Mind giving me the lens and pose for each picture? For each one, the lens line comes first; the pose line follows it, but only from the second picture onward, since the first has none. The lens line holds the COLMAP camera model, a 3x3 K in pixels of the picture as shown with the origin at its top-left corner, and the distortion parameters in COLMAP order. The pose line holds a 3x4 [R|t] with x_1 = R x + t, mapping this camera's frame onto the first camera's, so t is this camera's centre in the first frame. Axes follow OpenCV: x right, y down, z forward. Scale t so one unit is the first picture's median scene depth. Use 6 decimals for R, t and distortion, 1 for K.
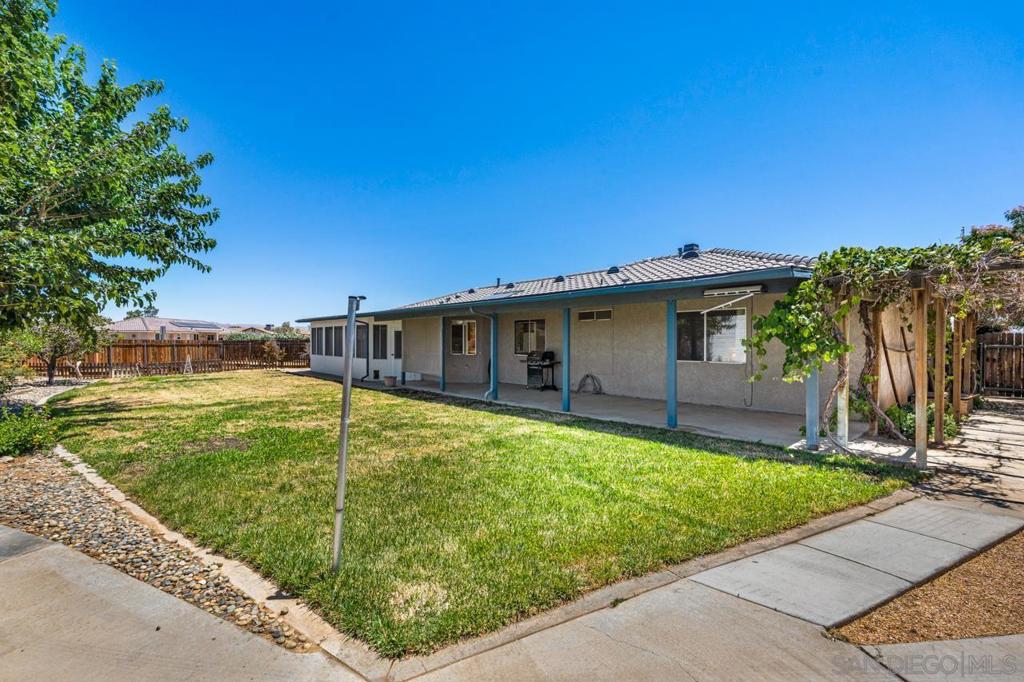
lens RADIAL K [[451.1, 0, 512.0], [0, 451.1, 341.0], [0, 0, 1]] dist [0.000216, -0.000007]
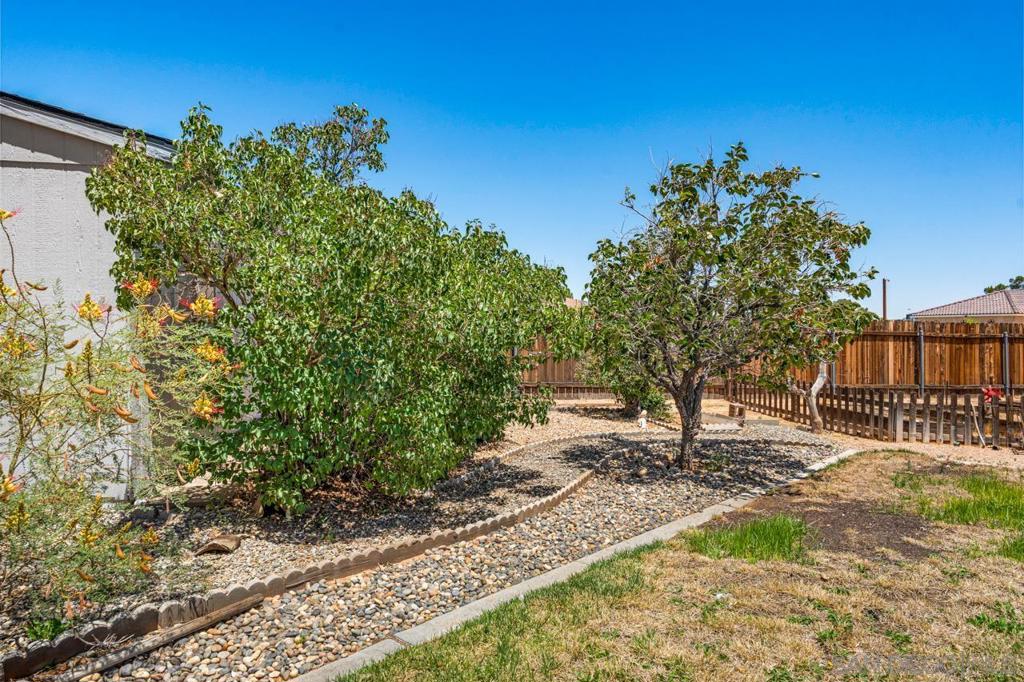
lens RADIAL K [[675.3, 0, 512.0], [0, 675.3, 341.0], [0, 0, 1]] dist [0.003976, 0.001695]
pose [[0.248807, 0.013306, -0.968462, -0.358657], [-0.004467, 0.999911, 0.012590, 0.006435], [0.968543, 0.001194, 0.248844, 0.447827]]
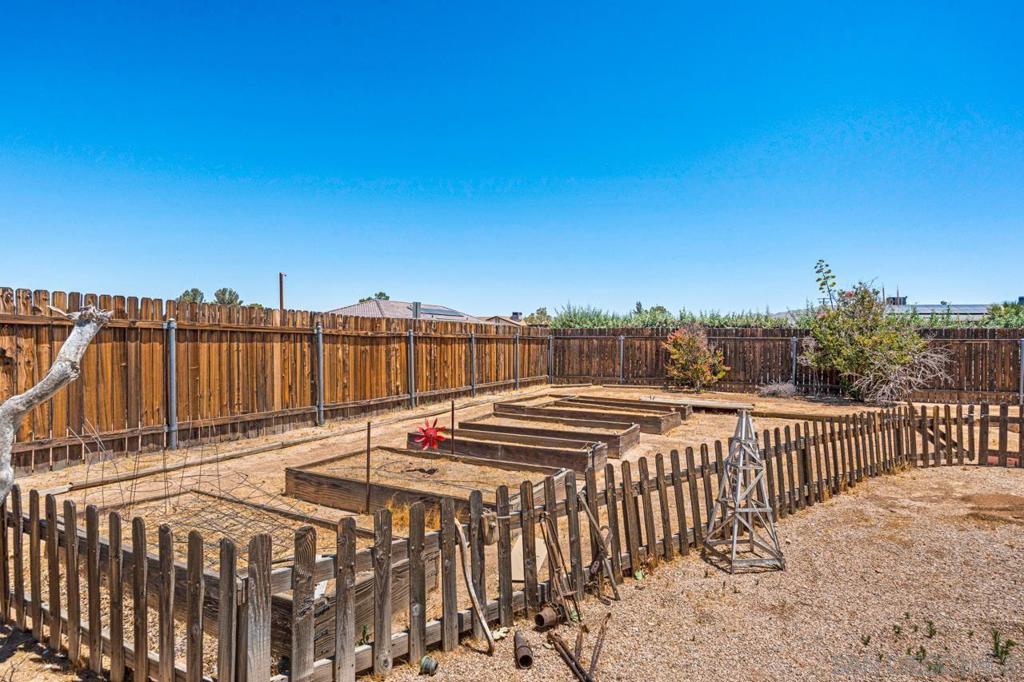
lens RADIAL K [[568.5, 0, 512.0], [0, 568.5, 341.0], [0, 0, 1]] dist [-0.003860, -0.000444]
pose [[0.903426, 0.010782, -0.428608, -0.570568], [-0.008193, 0.999935, 0.007885, 0.008246], [0.428665, -0.003612, 0.903456, 0.661578]]
